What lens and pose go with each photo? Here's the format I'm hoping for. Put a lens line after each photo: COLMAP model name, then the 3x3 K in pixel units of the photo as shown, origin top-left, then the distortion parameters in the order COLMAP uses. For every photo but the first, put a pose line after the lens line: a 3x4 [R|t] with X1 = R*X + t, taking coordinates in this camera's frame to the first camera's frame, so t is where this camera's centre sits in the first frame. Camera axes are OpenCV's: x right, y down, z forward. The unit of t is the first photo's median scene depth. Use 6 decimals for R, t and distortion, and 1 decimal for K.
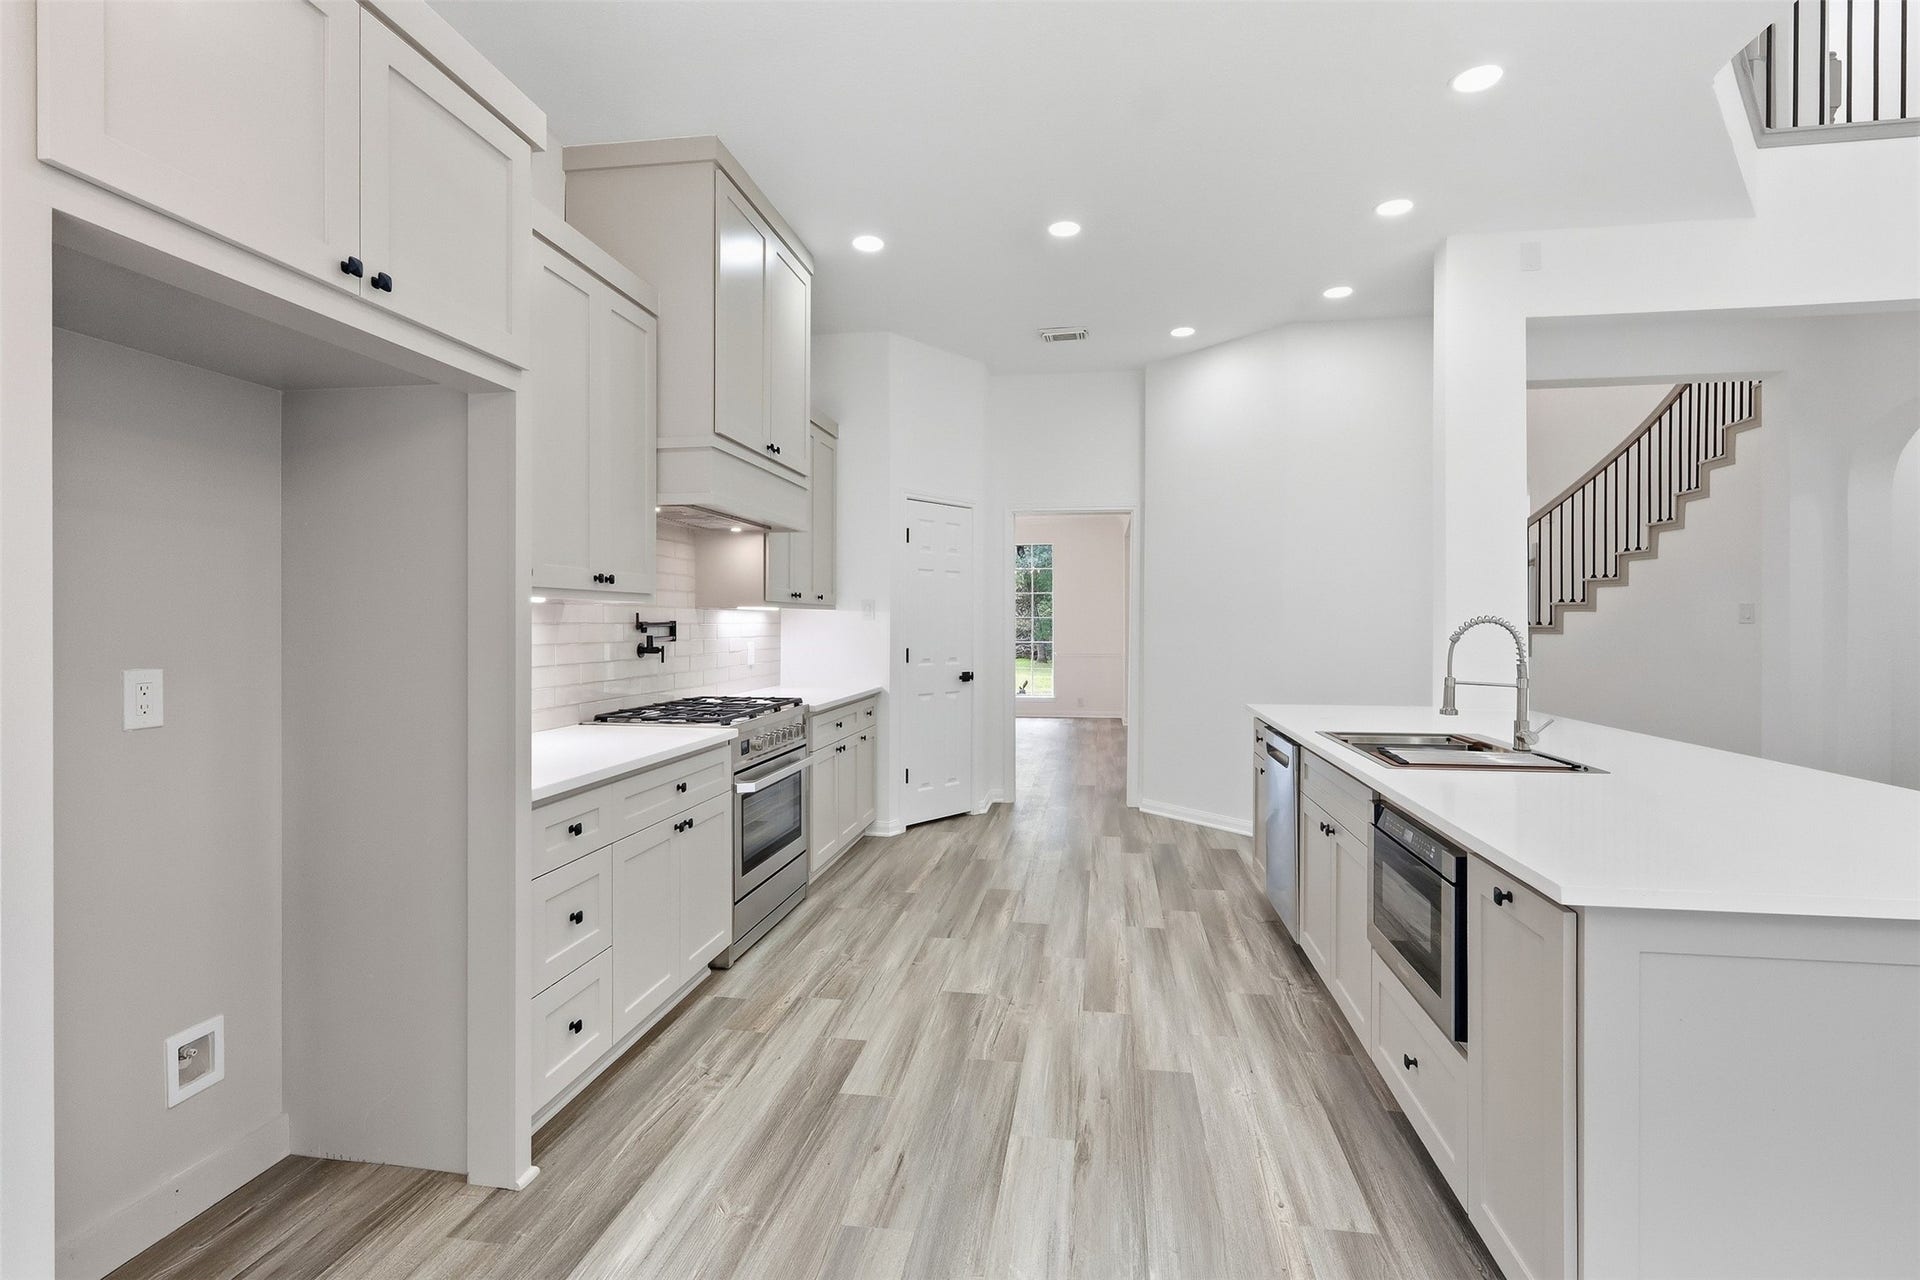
lens RADIAL K [[902.8, 0, 961.3], [0, 902.8, 630.1], [0, 0, 1]] dist [0.000724, 0.000015]
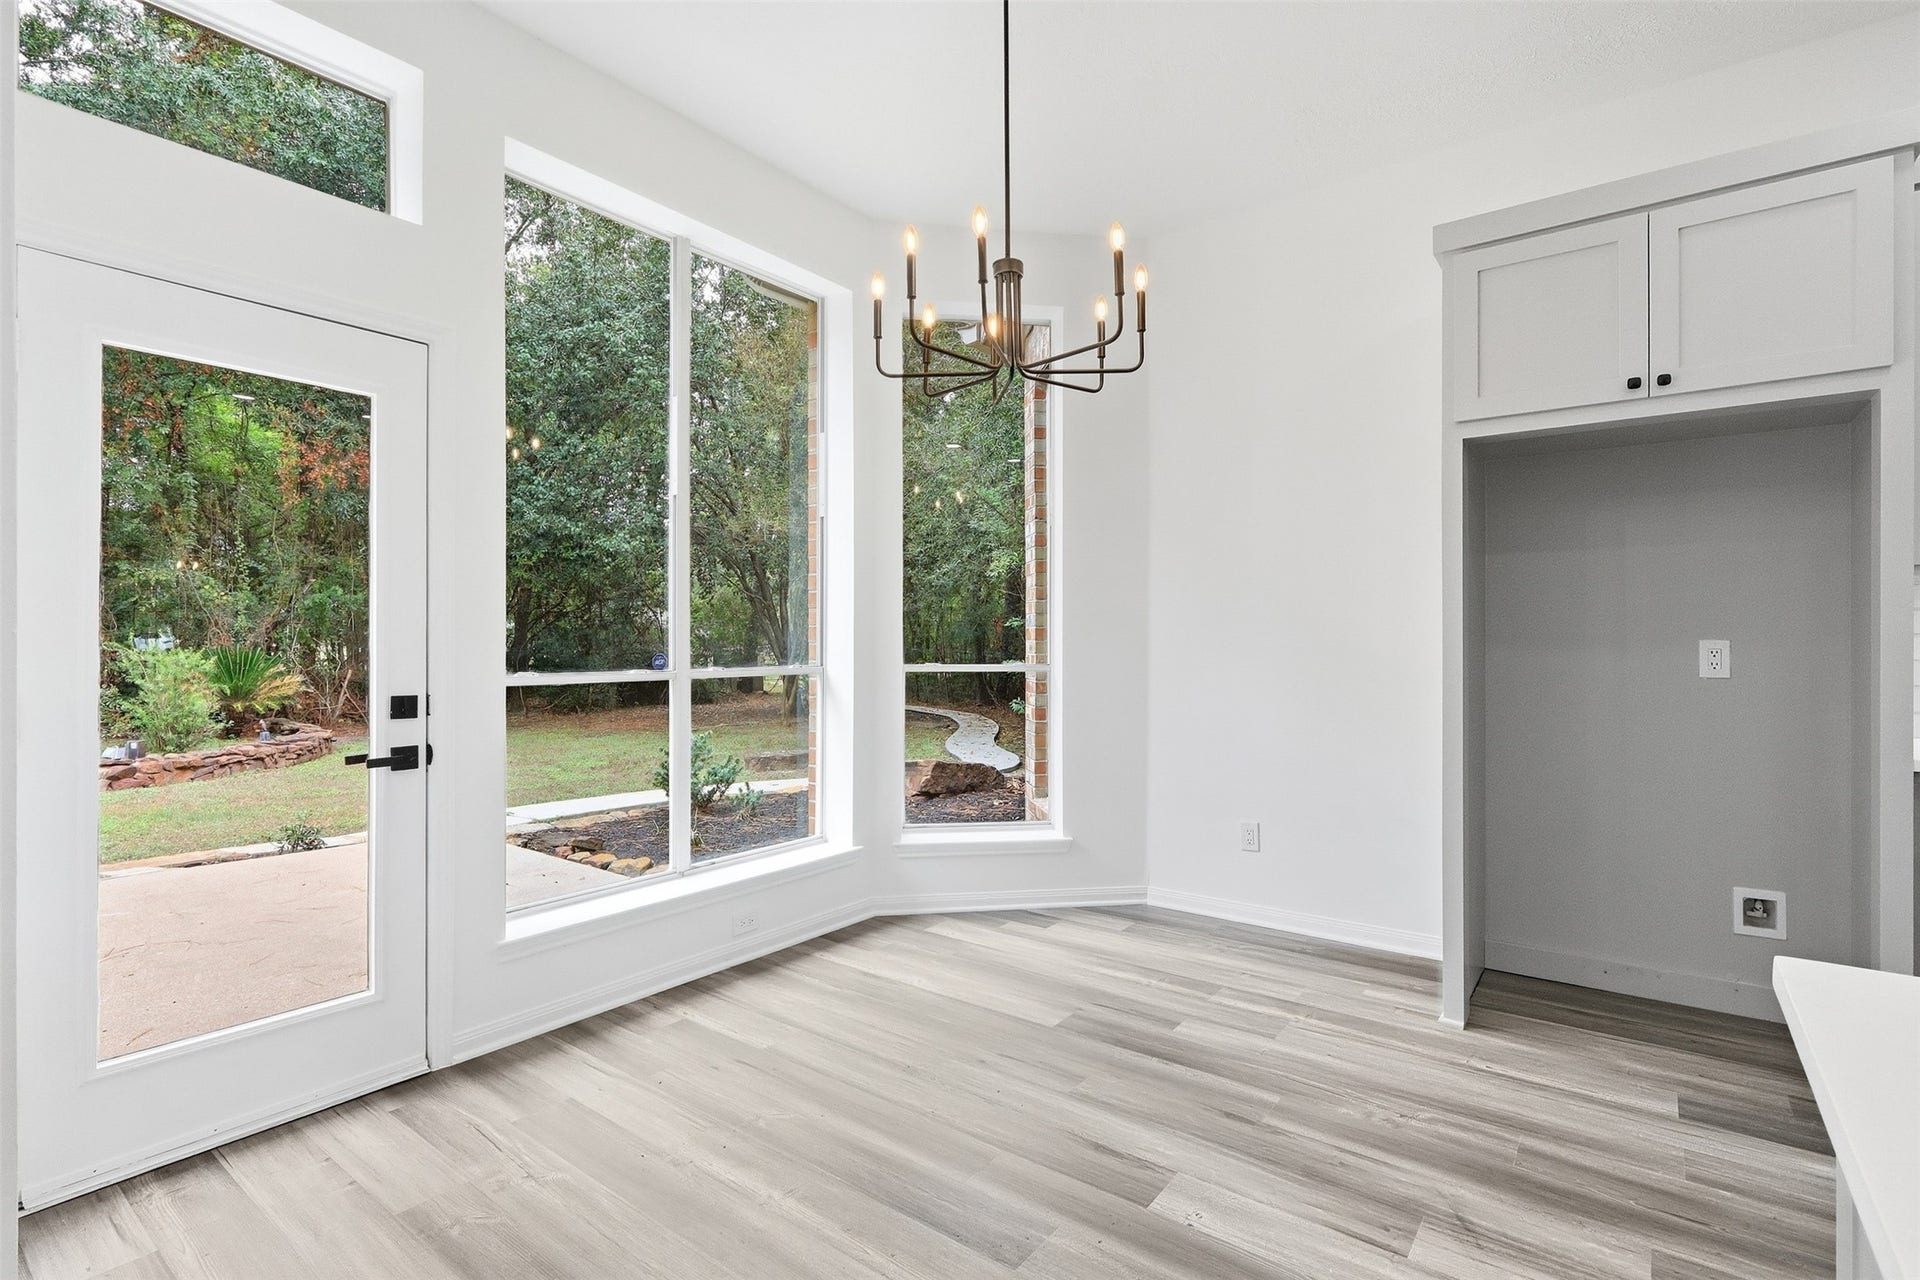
lens RADIAL K [[902.8, 0, 961.7], [0, 902.8, 641.0], [0, 0, 1]] dist [0.000724, 0.000015]
pose [[-0.468119, -0.000931, -0.883665, 1.036571], [-0.008905, 0.999954, 0.003664, 0.048518], [0.883620, 0.009584, -0.468106, 0.553973]]
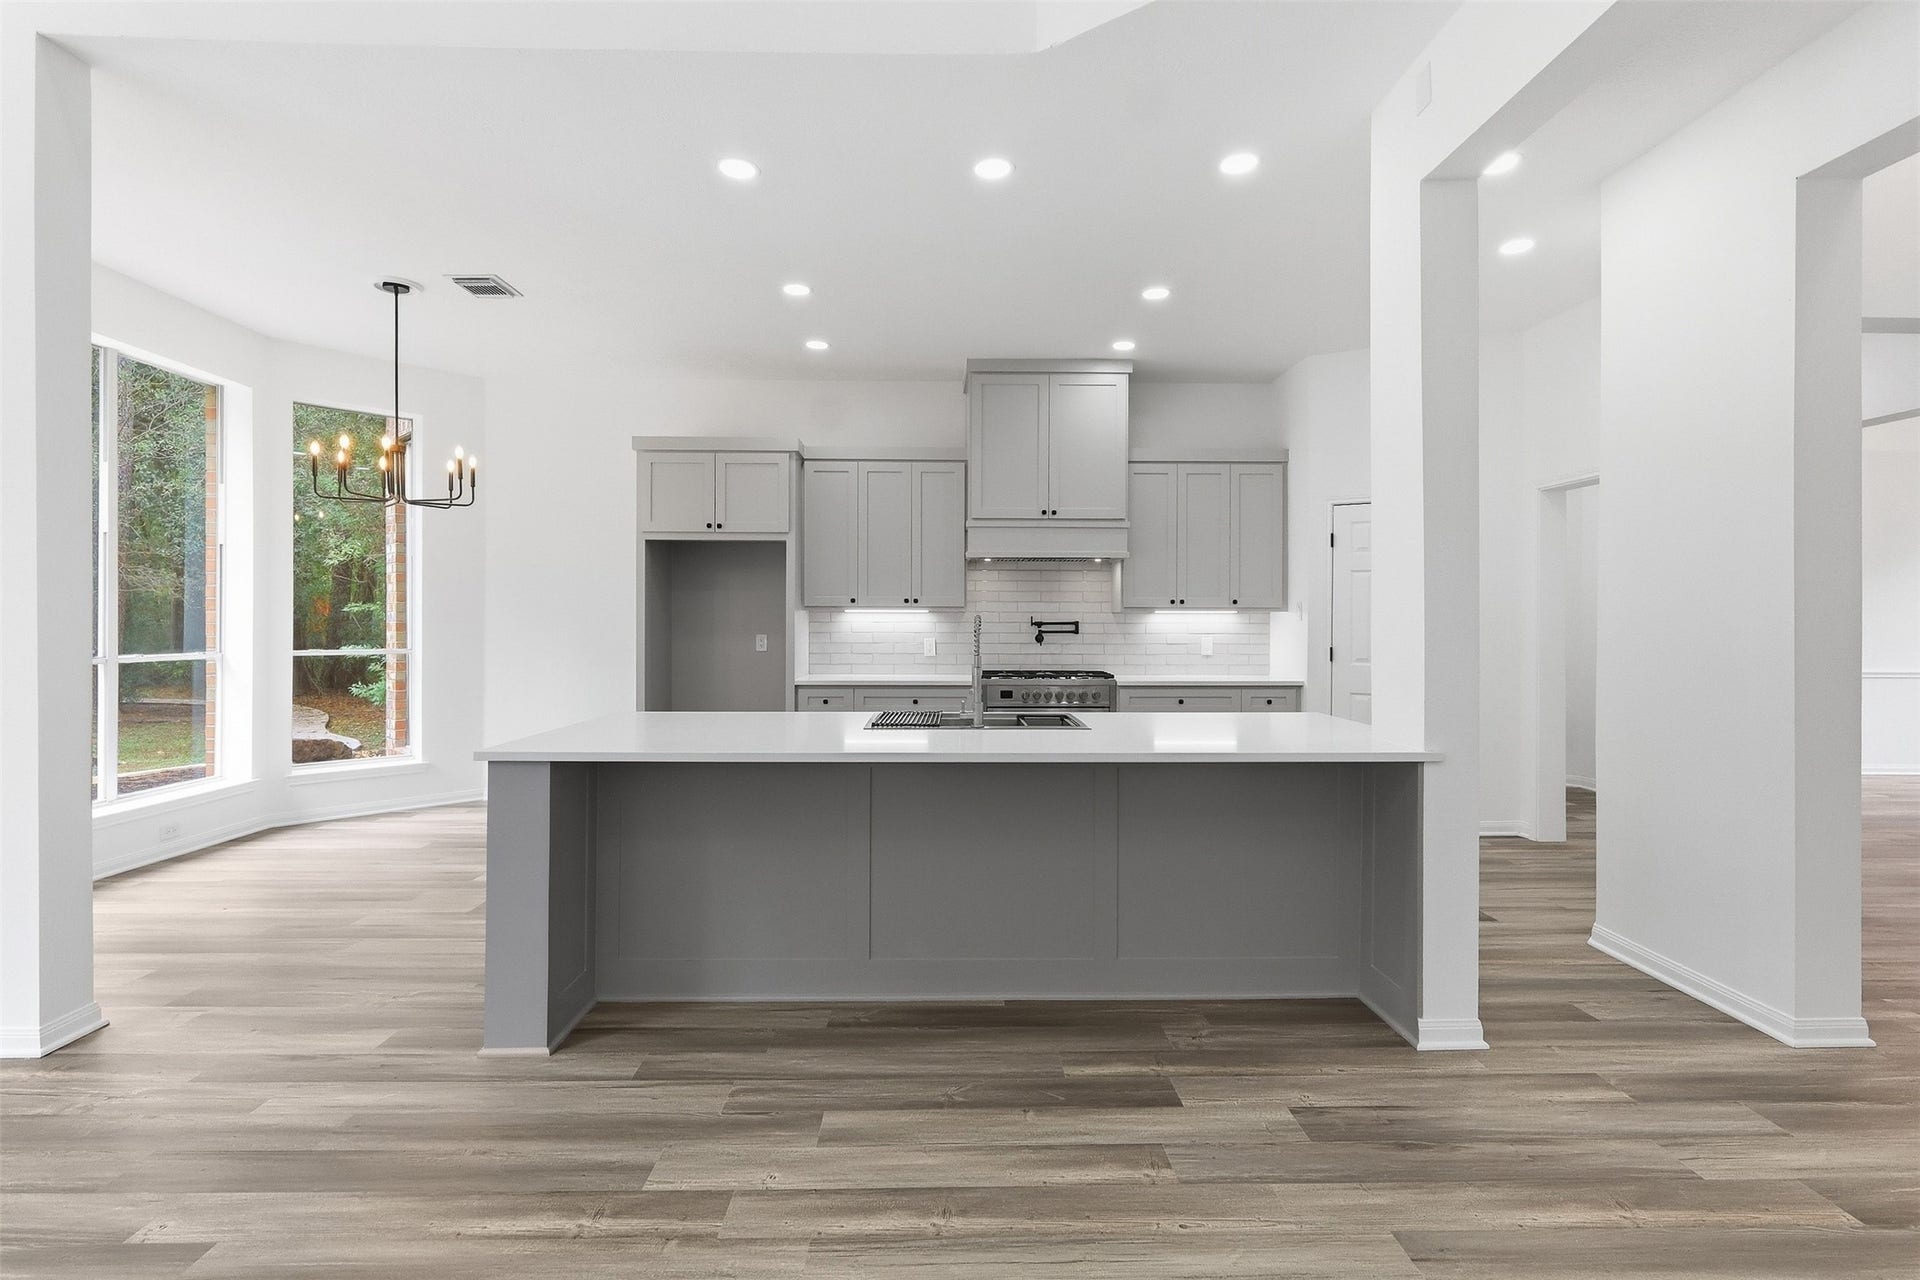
lens RADIAL K [[902.8, 0, 961.1], [0, 902.8, 626.2], [0, 0, 1]] dist [0.000724, 0.000015]
pose [[0.178537, 0.002340, -0.983930, 2.553324], [-0.013127, 0.999914, -0.000004, 0.002447], [0.983846, 0.012917, 0.178552, 1.083635]]
